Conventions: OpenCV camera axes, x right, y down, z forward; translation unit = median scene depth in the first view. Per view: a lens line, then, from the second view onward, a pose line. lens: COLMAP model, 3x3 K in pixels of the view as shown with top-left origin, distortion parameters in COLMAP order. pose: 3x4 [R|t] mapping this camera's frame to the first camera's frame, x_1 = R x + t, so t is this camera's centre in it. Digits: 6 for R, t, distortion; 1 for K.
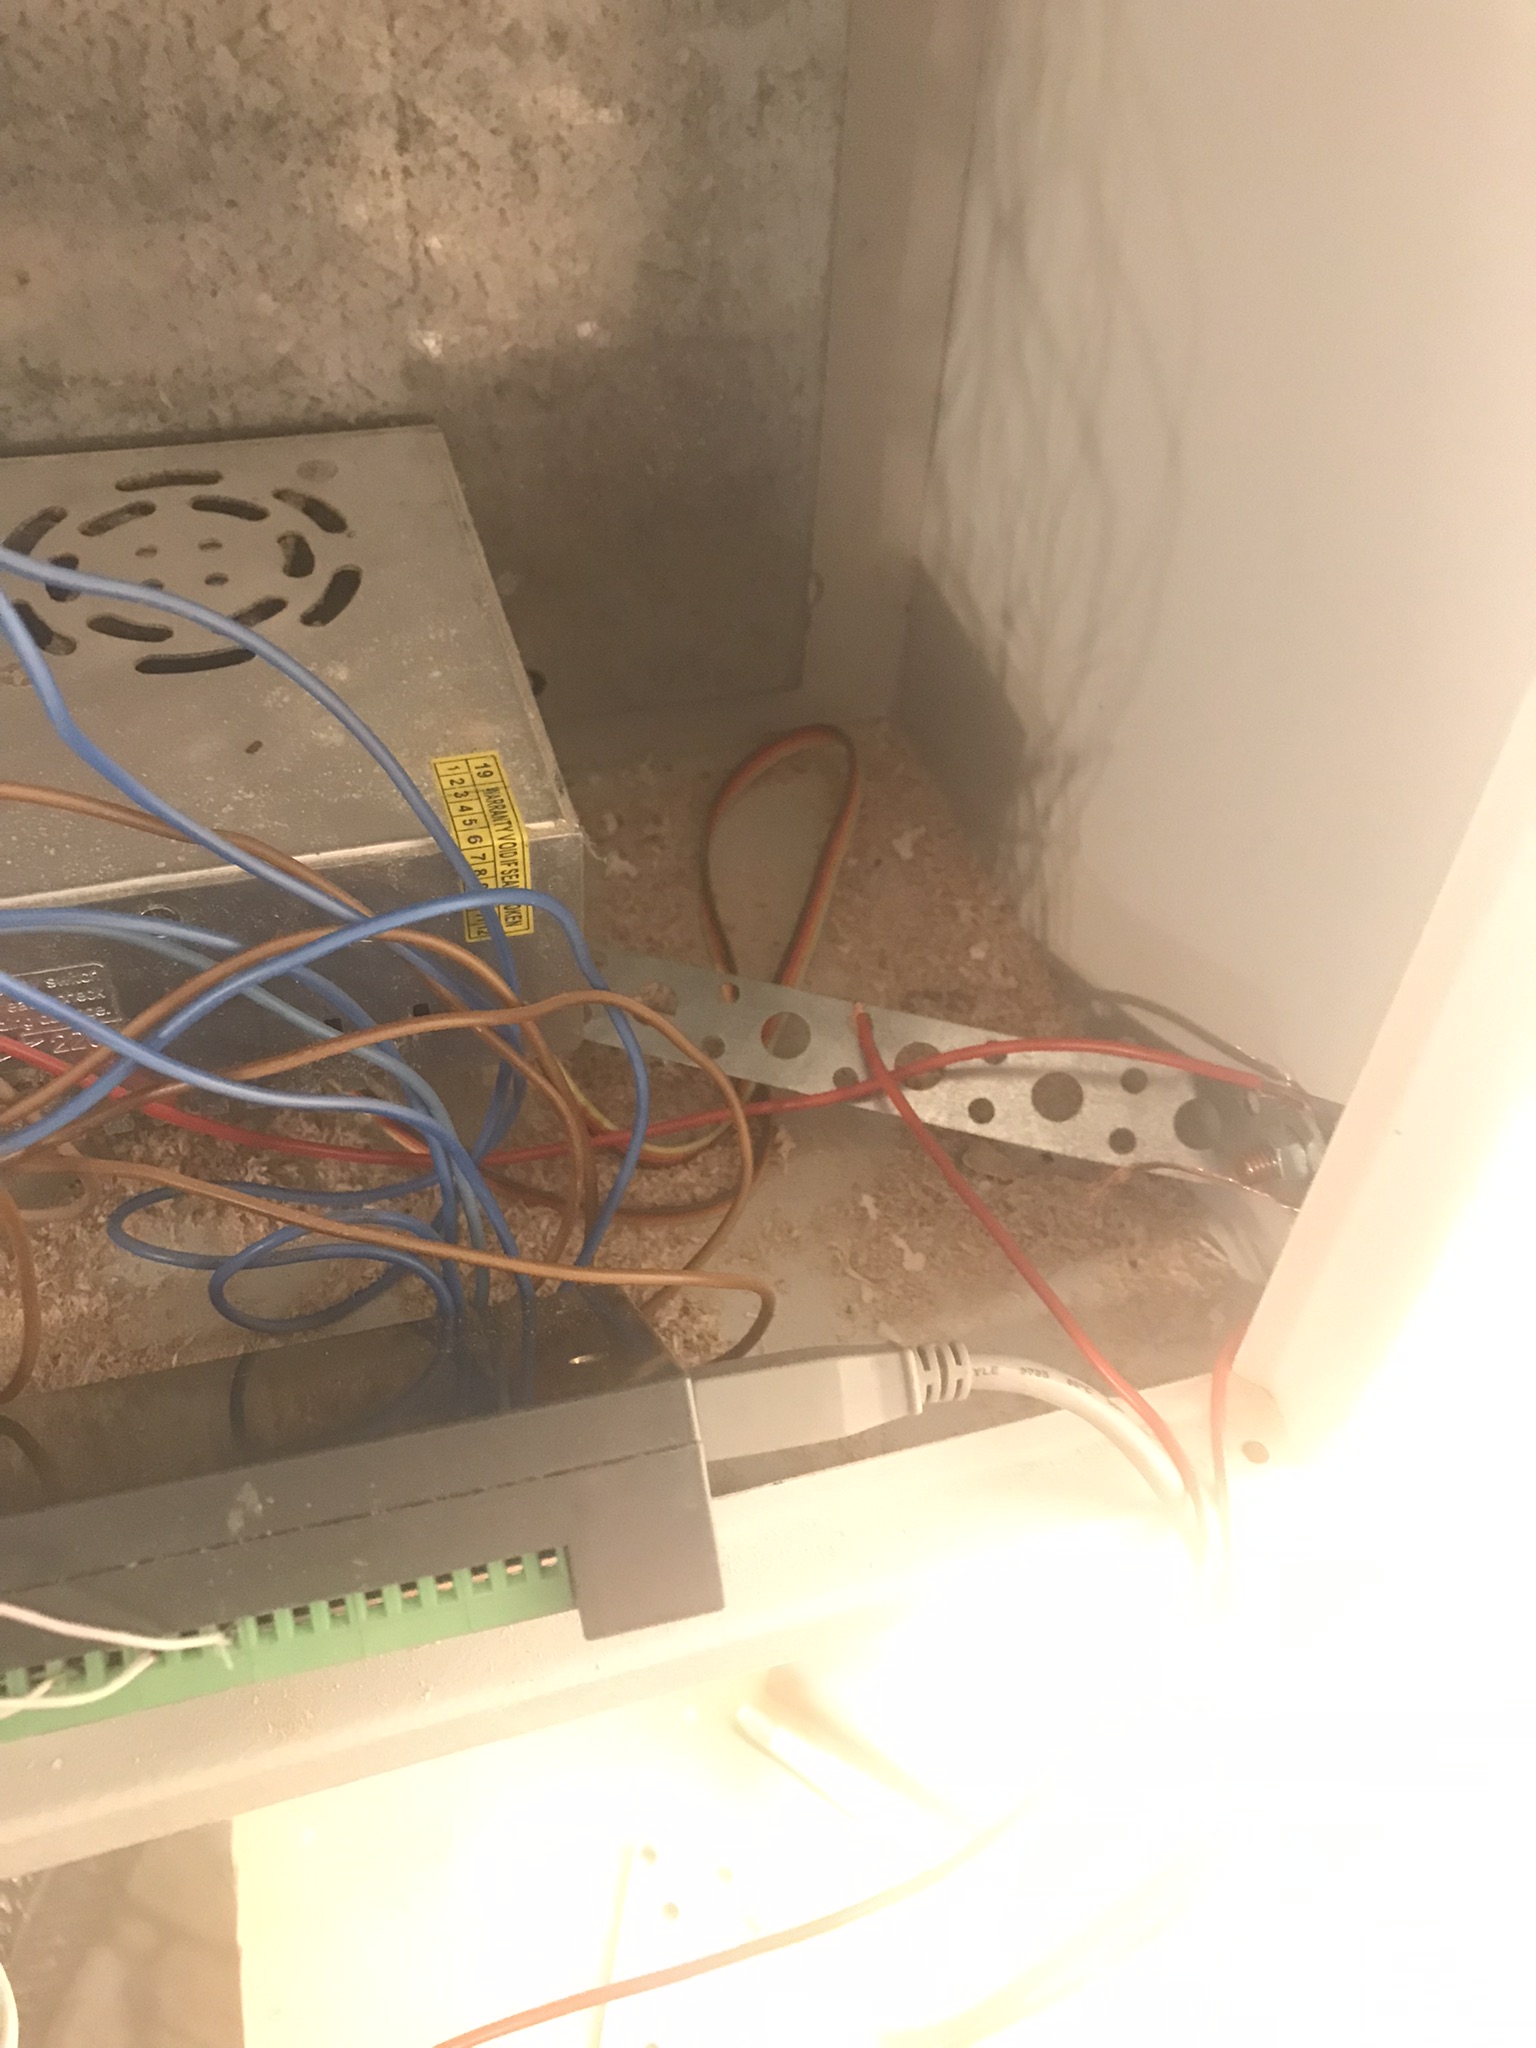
lens RADIAL K [[1645.9, 0, 755.6], [0, 1645.9, 1027.5], [0, 0, 1]] dist [0.010025, 0.002437]
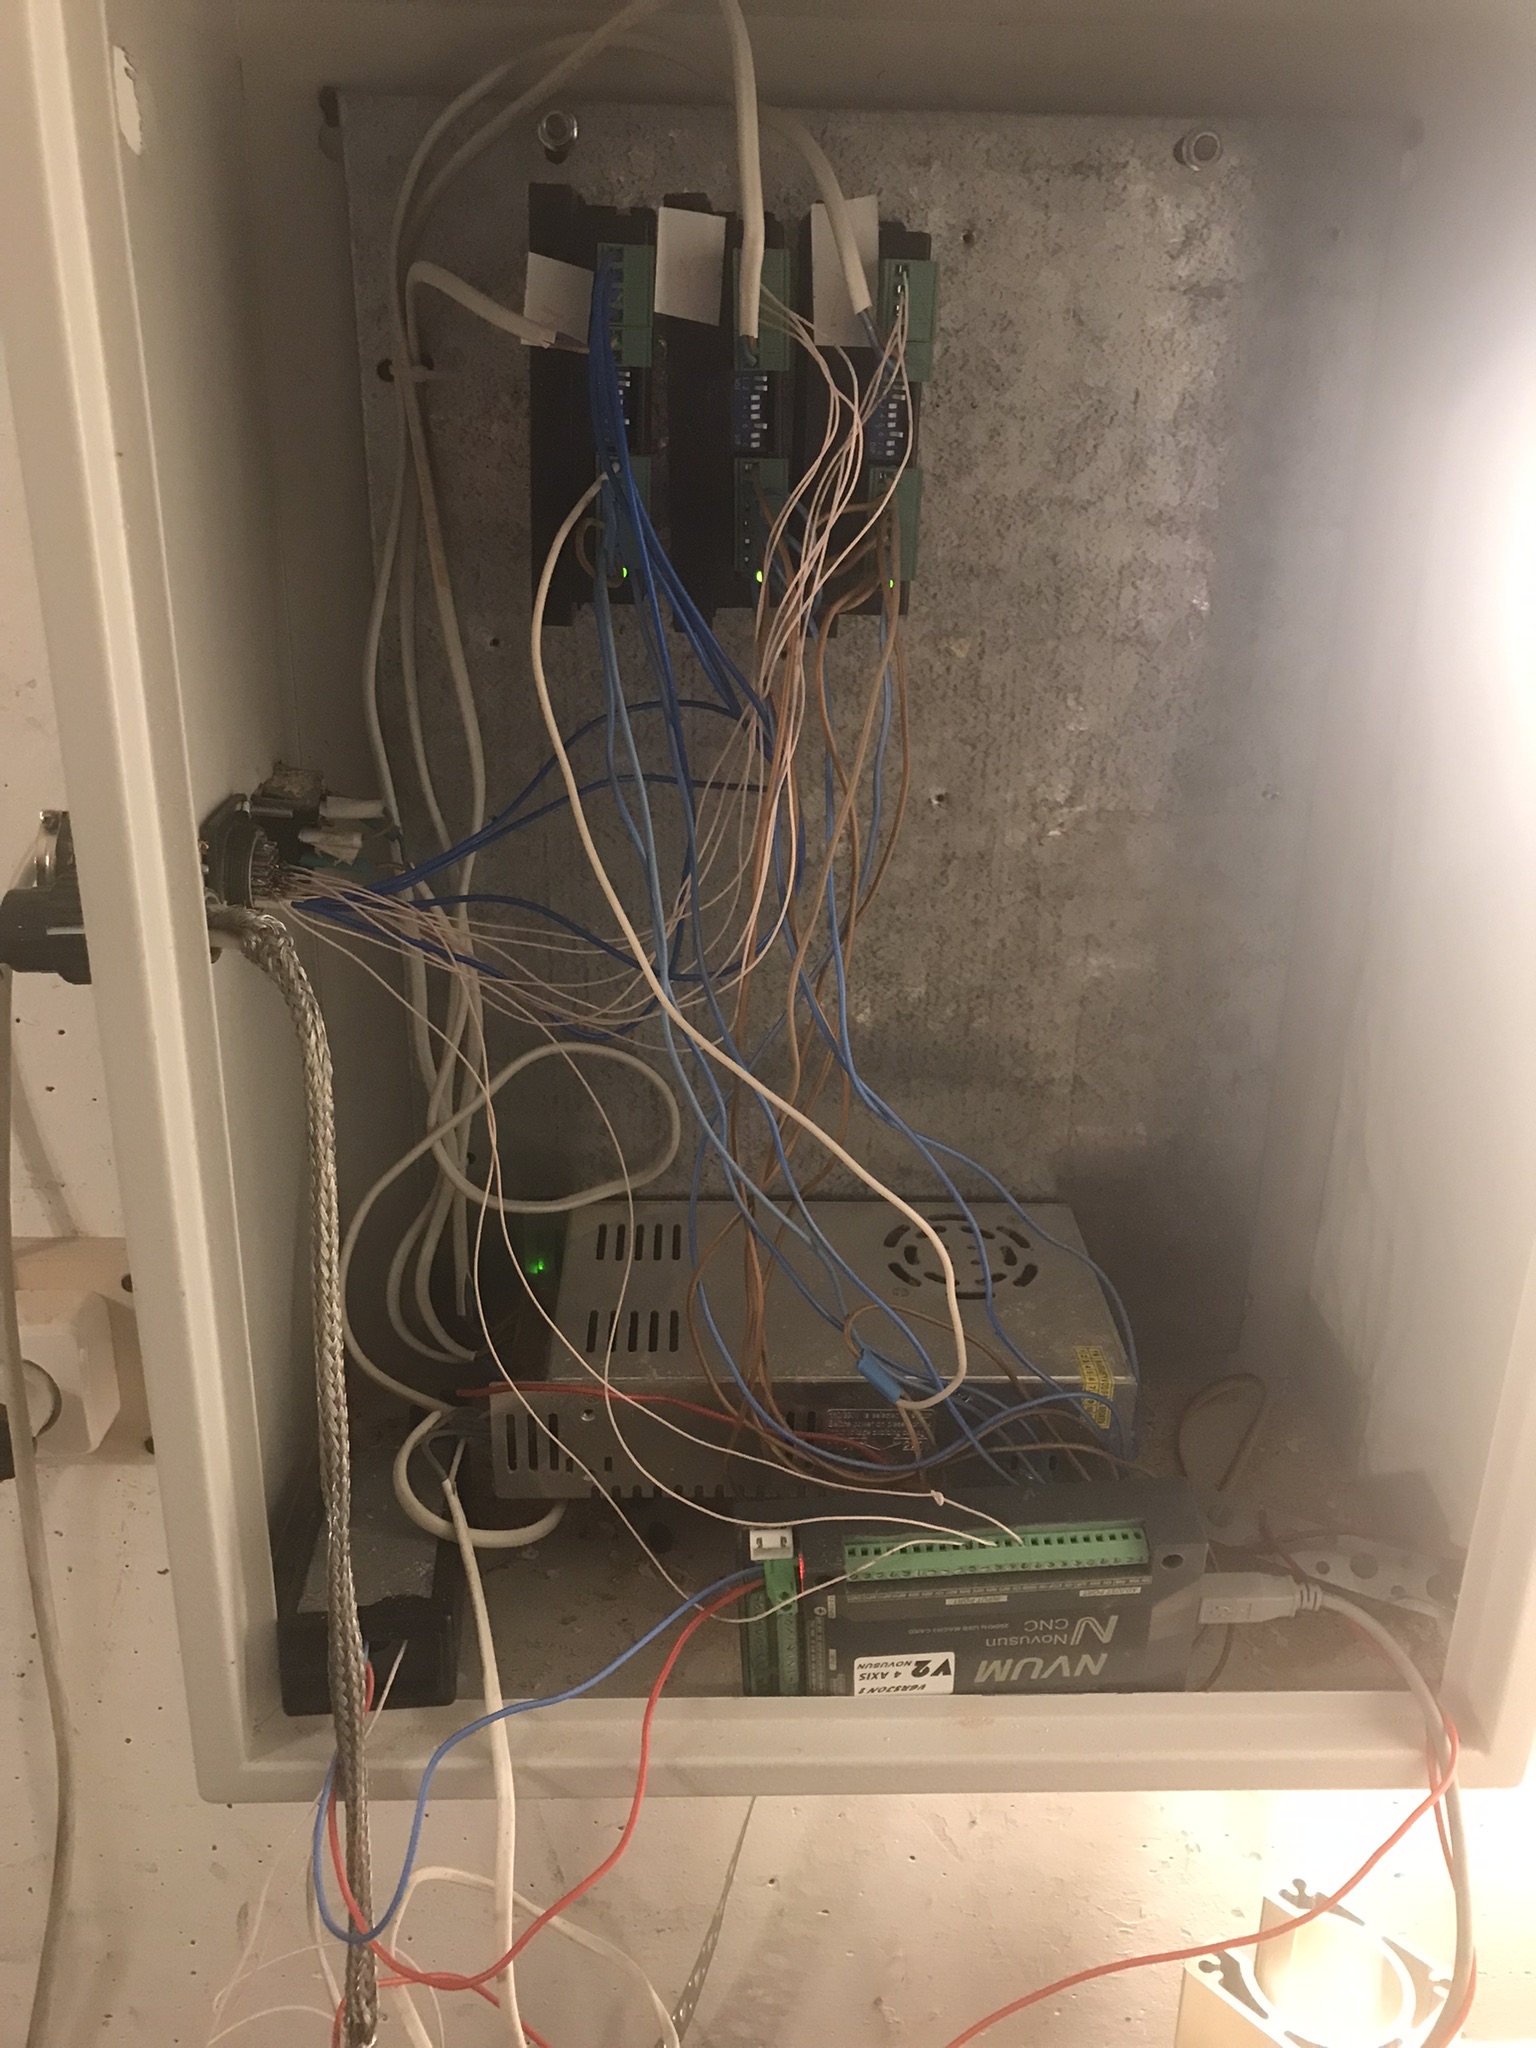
lens RADIAL K [[1645.9, 0, 760.7], [0, 1645.9, 1014.5], [0, 0, 1]] dist [0.010025, 0.002437]
pose [[0.961586, 0.067347, -0.266115, -0.027036], [-0.172057, 0.903244, -0.393124, 0.355604], [0.213891, 0.423809, 0.880134, -1.183638]]
